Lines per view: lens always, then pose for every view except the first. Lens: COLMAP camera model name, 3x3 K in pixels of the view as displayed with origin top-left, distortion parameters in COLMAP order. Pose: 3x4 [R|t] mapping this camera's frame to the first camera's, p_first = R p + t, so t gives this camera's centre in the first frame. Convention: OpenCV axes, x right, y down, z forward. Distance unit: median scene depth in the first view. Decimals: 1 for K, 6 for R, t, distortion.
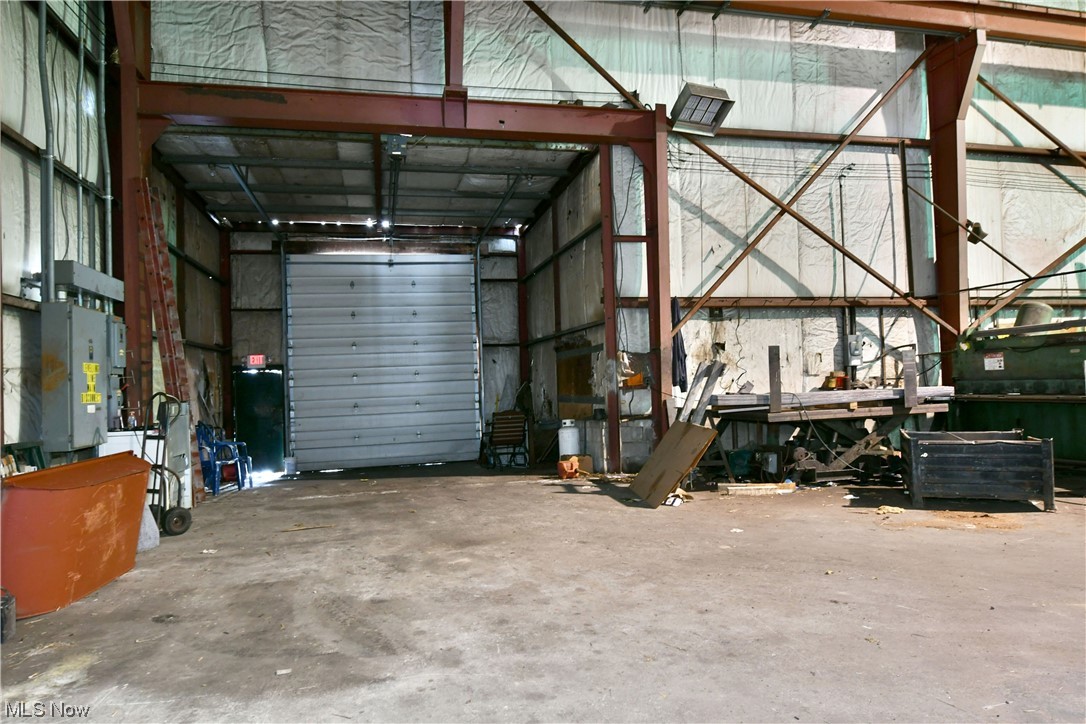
lens RADIAL K [[678.5, 0, 544.8], [0, 678.5, 365.7], [0, 0, 1]] dist [-0.012819, -0.002626]
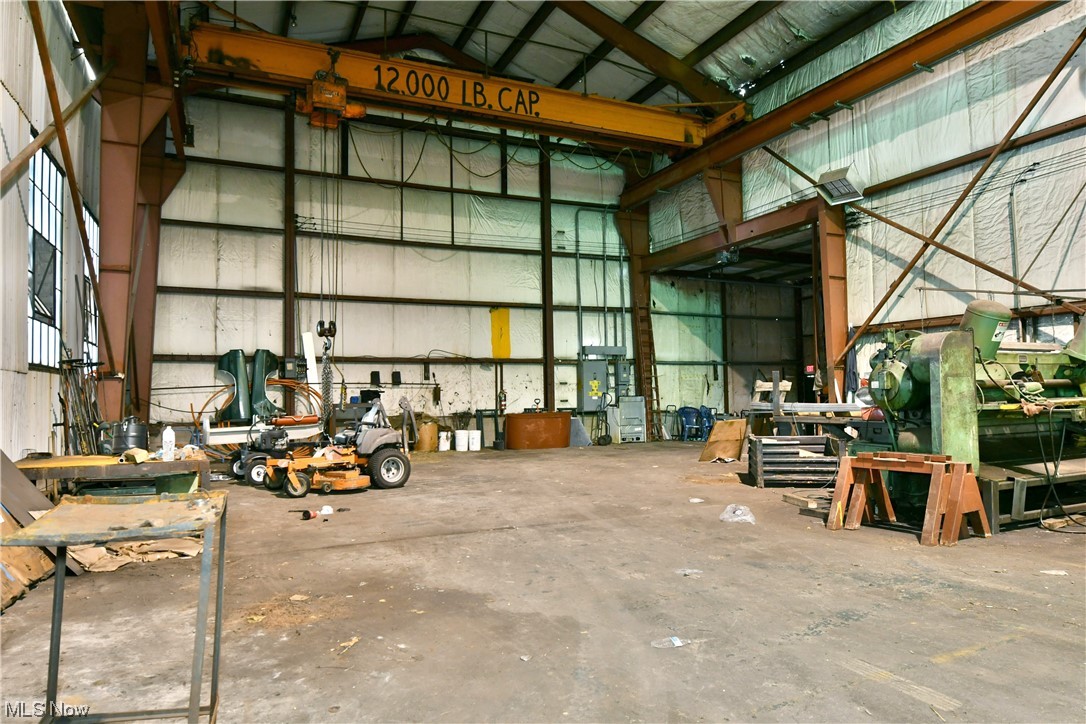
lens RADIAL K [[678.5, 0, 539.9], [0, 678.5, 364.3], [0, 0, 1]] dist [-0.012819, -0.002626]
pose [[0.202419, -0.013258, -0.979209, 1.277842], [0.035875, 0.999338, -0.006114, -0.040835], [0.978642, -0.033892, 0.202761, 0.135064]]
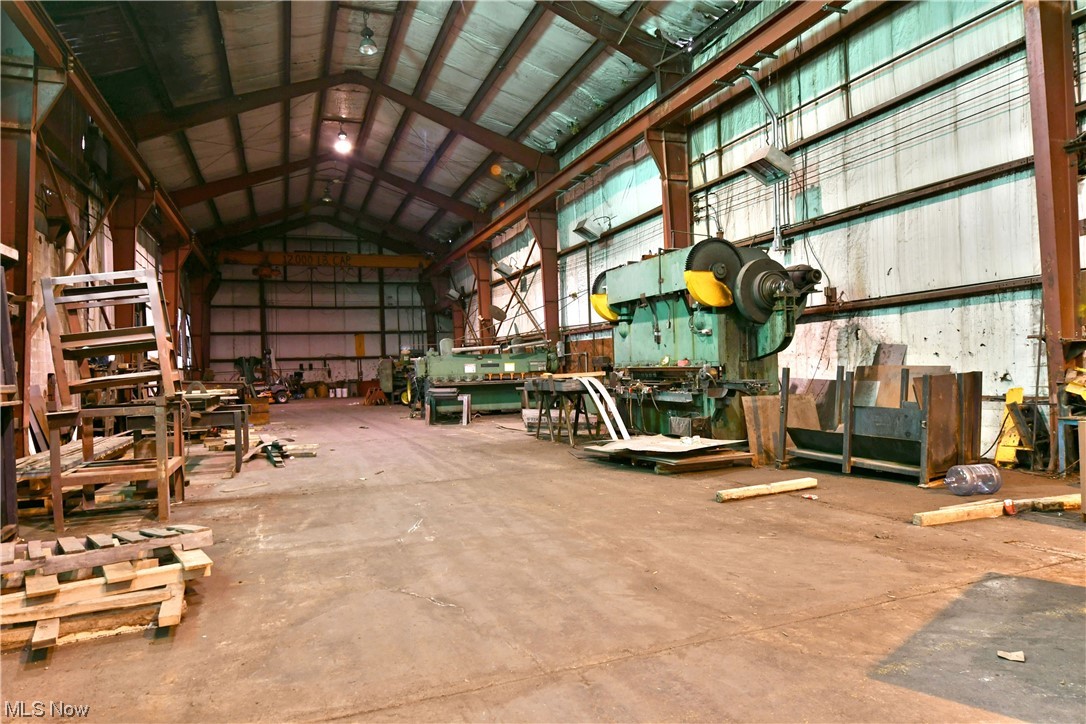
lens RADIAL K [[678.5, 0, 542.8], [0, 678.5, 361.7], [0, 0, 1]] dist [-0.012819, -0.002626]
pose [[0.137106, 0.020546, -0.990343, 5.623922], [0.055445, 0.998058, 0.028382, -0.141322], [0.989003, -0.058801, 0.135701, 1.594003]]
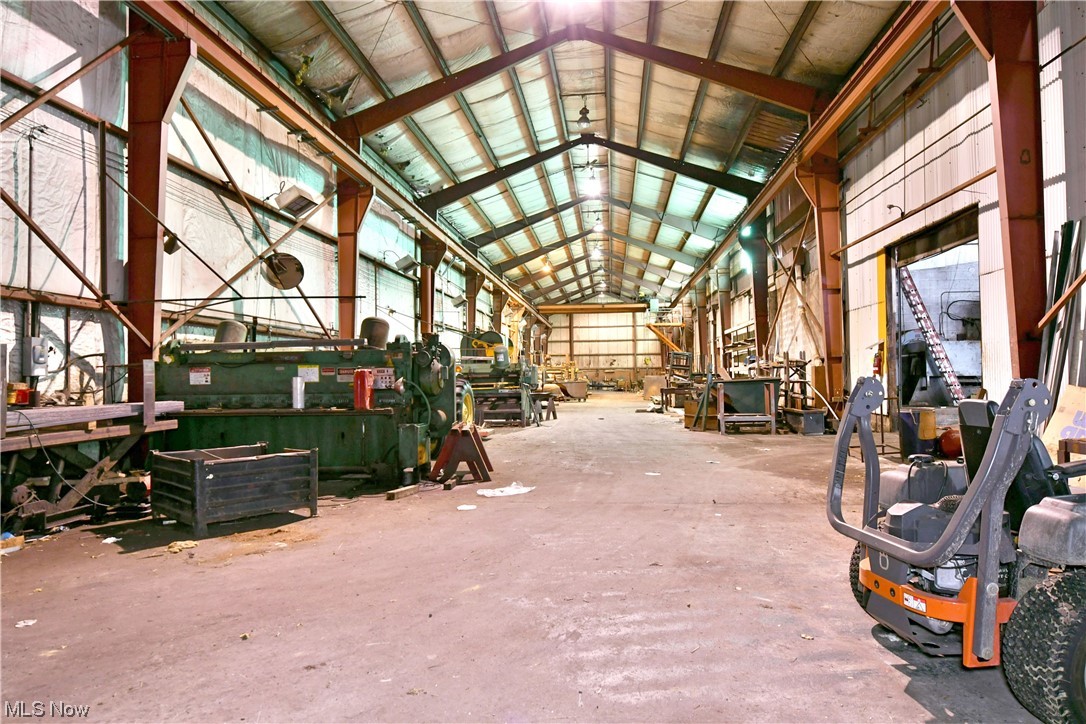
lens RADIAL K [[678.5, 0, 537.6], [0, 678.5, 364.1], [0, 0, 1]] dist [-0.012819, -0.002626]
pose [[0.331606, 0.046566, 0.942268, -0.097188], [-0.021687, 0.998893, -0.041732, 0.006323], [-0.943169, -0.006597, 0.332249, 0.183112]]
